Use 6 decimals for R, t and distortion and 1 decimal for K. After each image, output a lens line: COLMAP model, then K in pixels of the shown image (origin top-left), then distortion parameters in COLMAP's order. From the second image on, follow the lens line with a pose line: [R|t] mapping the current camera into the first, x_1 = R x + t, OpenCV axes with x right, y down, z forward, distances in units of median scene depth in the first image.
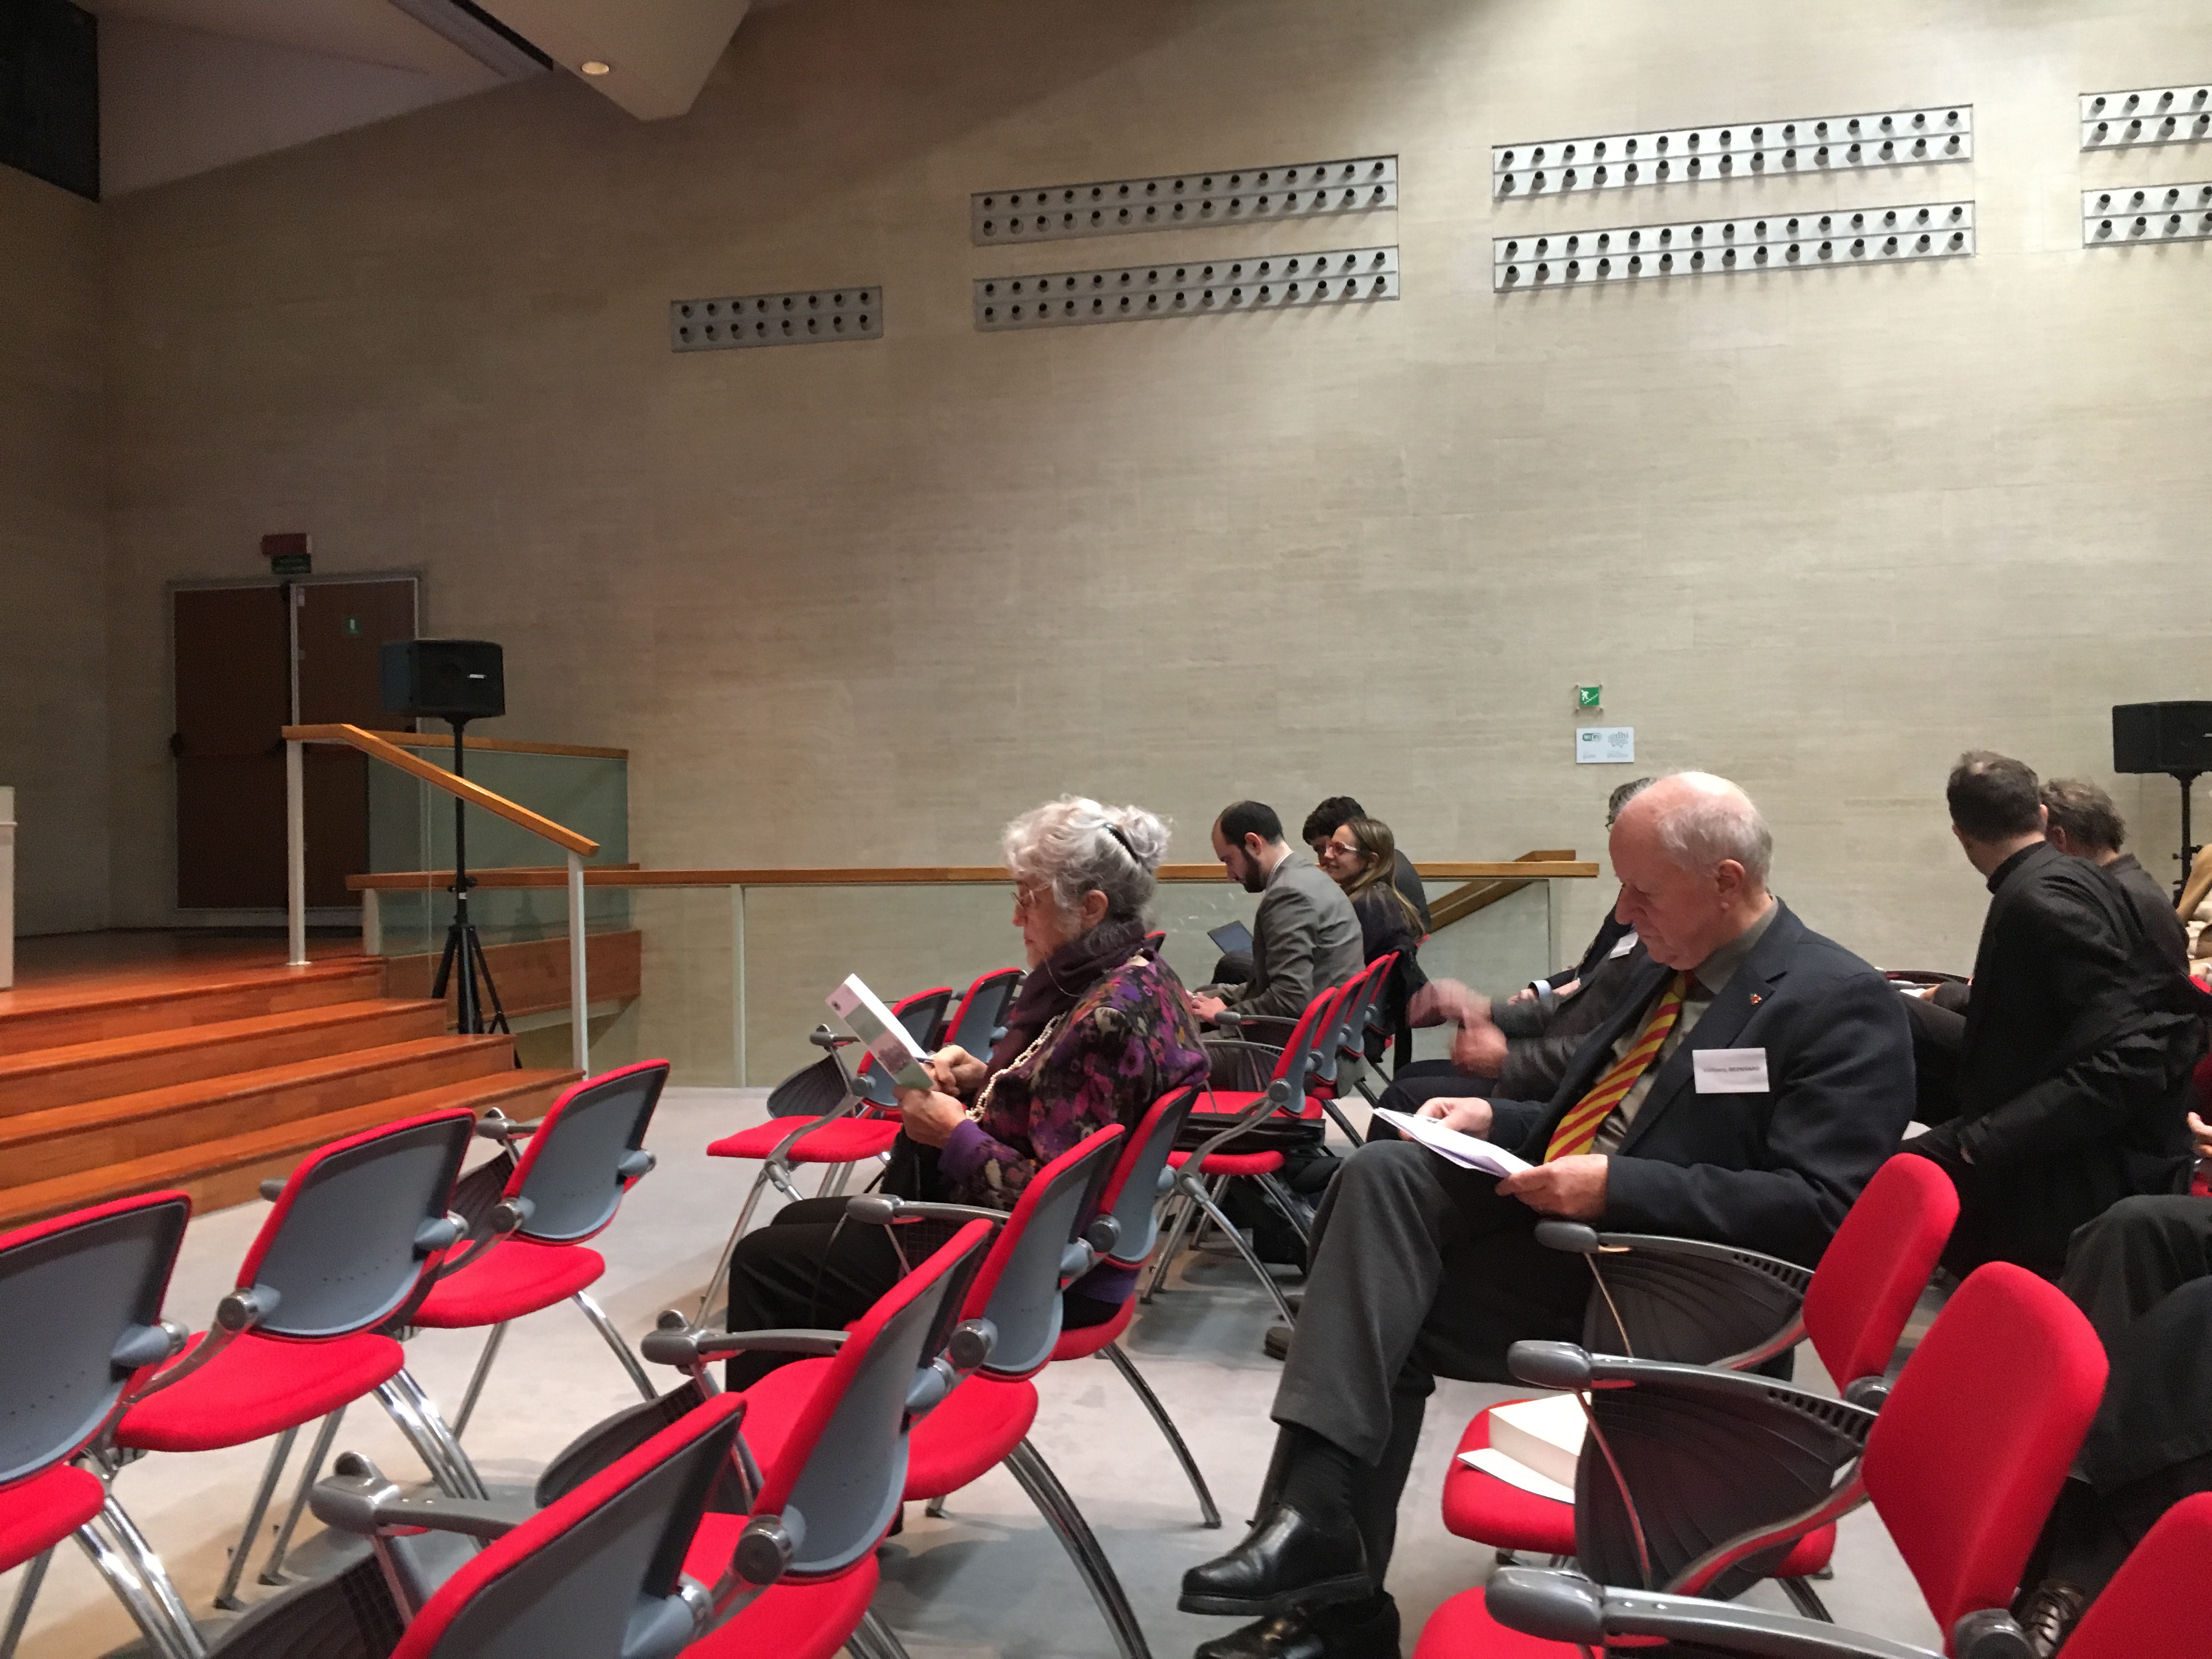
lens RADIAL K [[1883.9, 0, 1101.5], [0, 1883.9, 818.7], [0, 0, 1]] dist [0.085034, -0.127952]
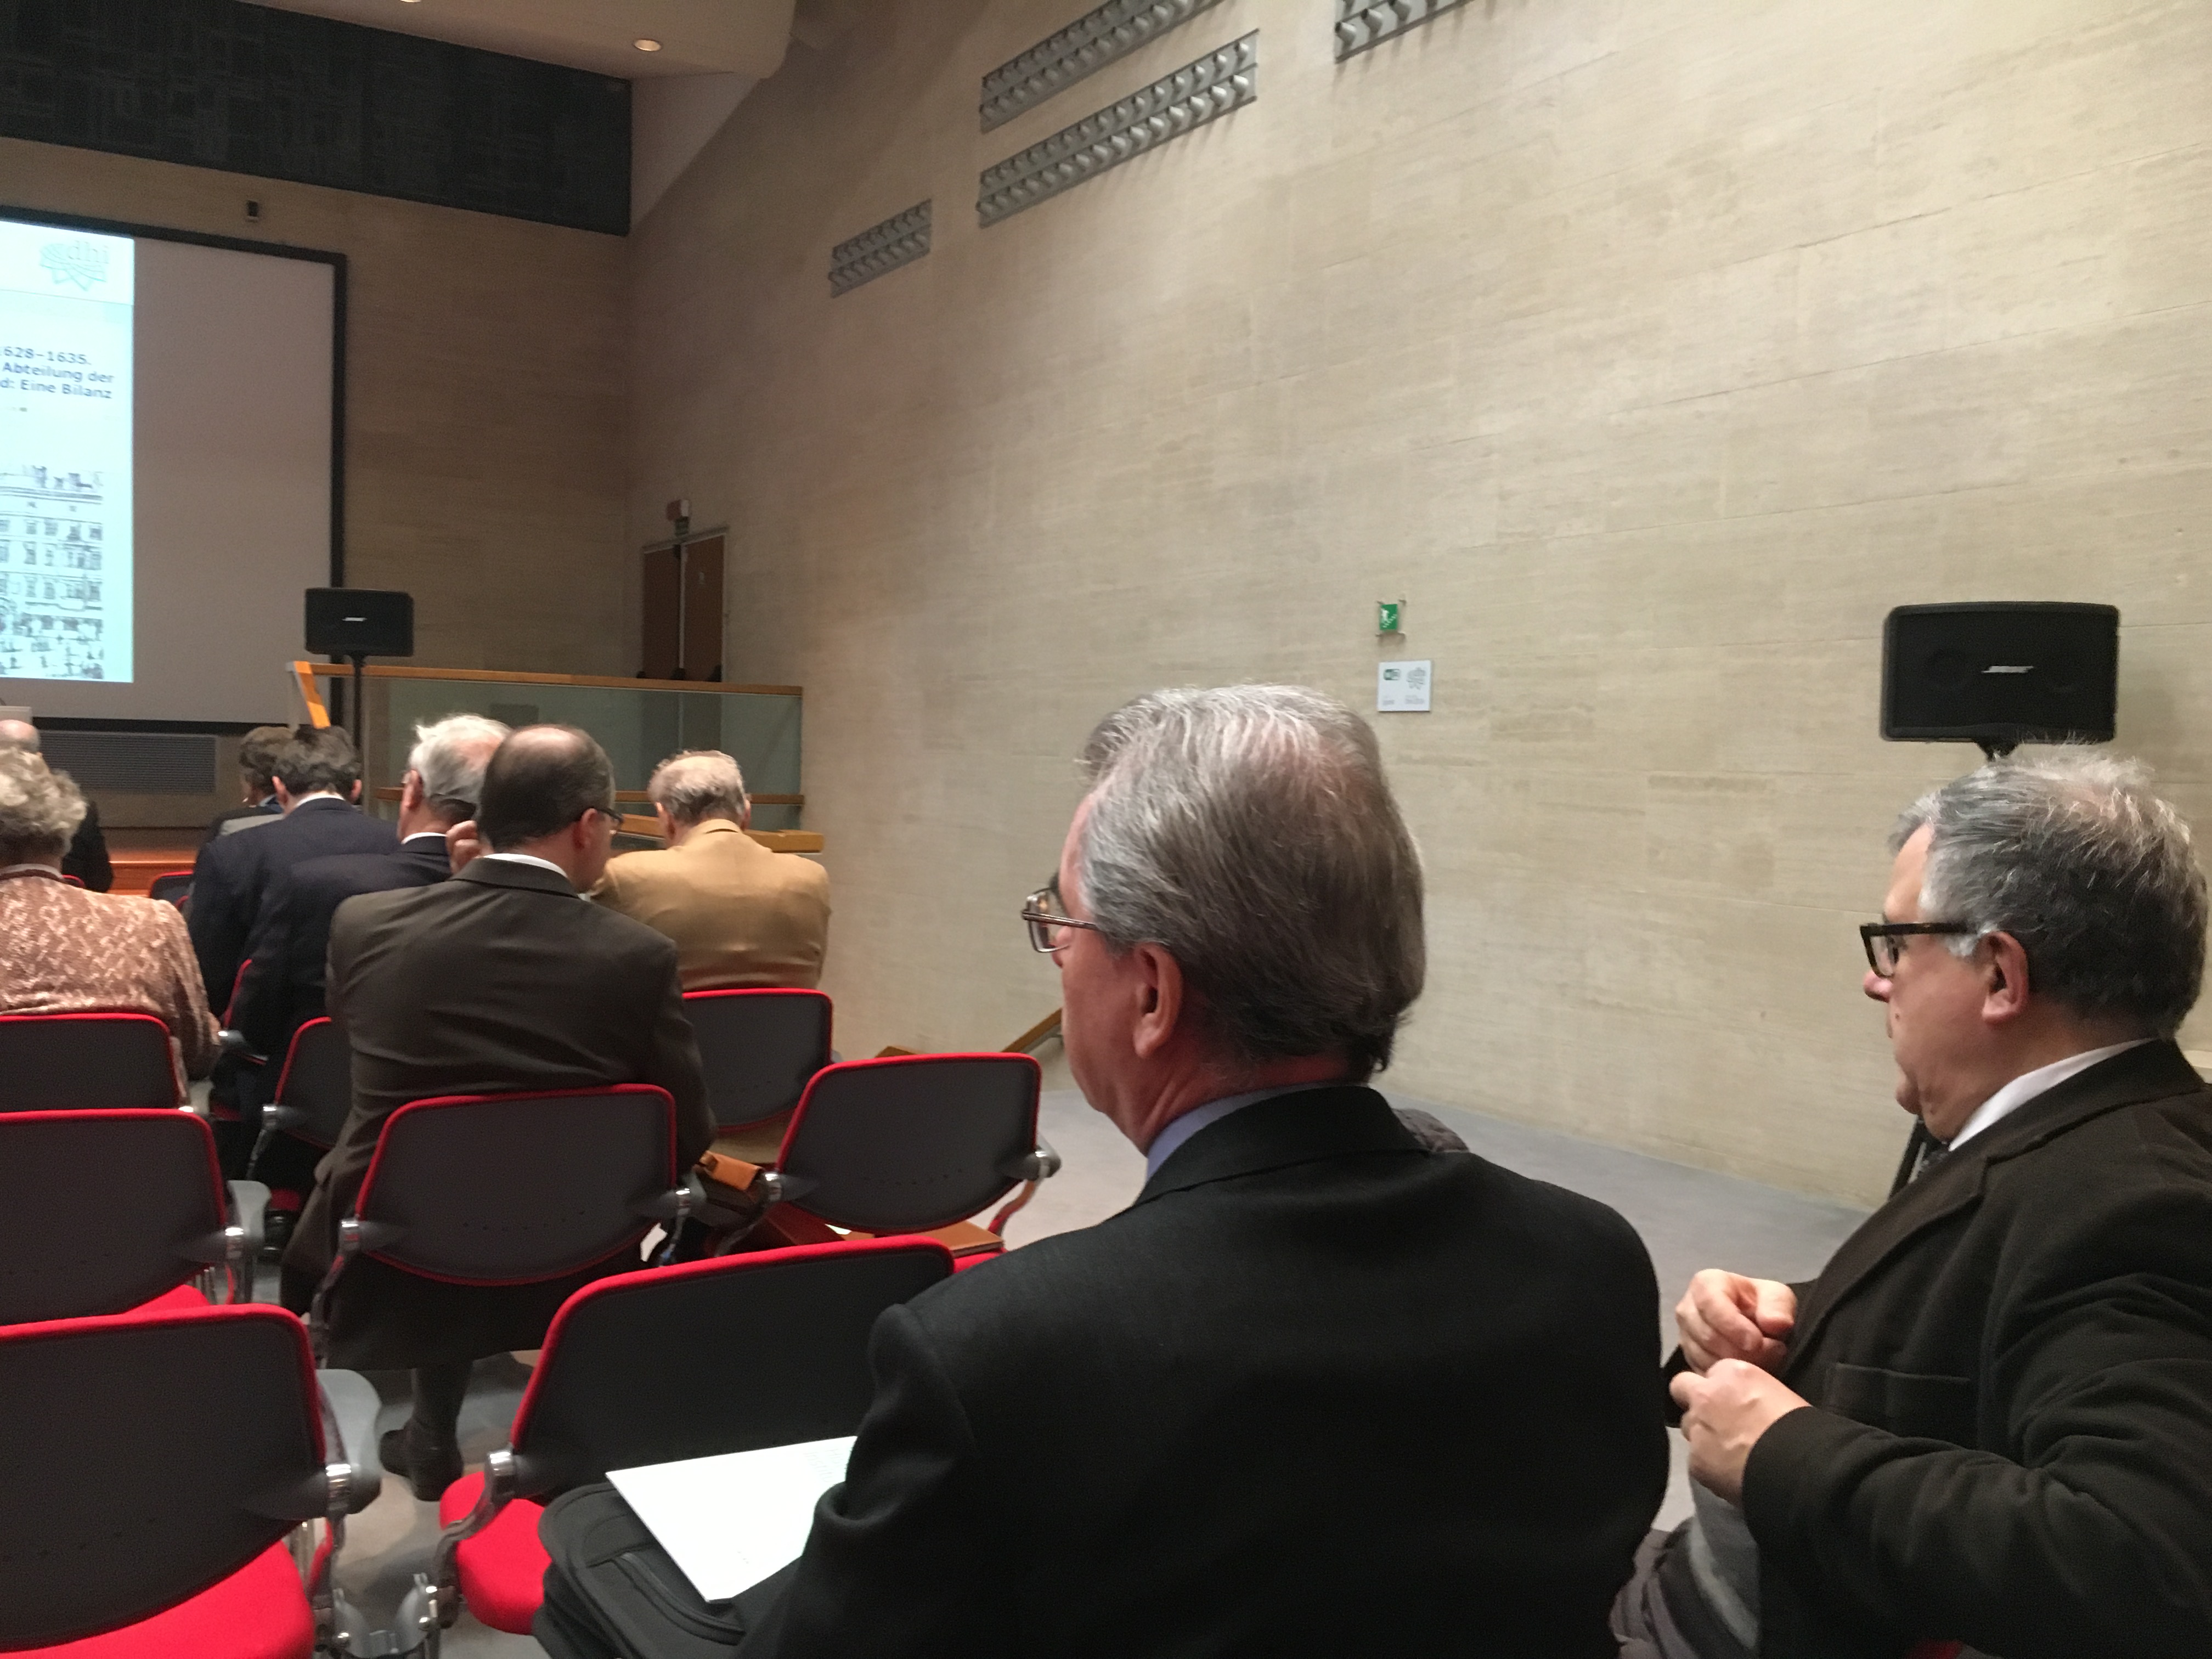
lens RADIAL K [[1883.9, 0, 1101.5], [0, 1883.9, 818.7], [0, 0, 1]] dist [0.085034, -0.127952]
pose [[0.699106, 0.055087, -0.712893, 0.700749], [-0.033513, 0.998456, 0.044289, -0.017124], [0.714232, -0.007072, 0.699873, 0.431857]]
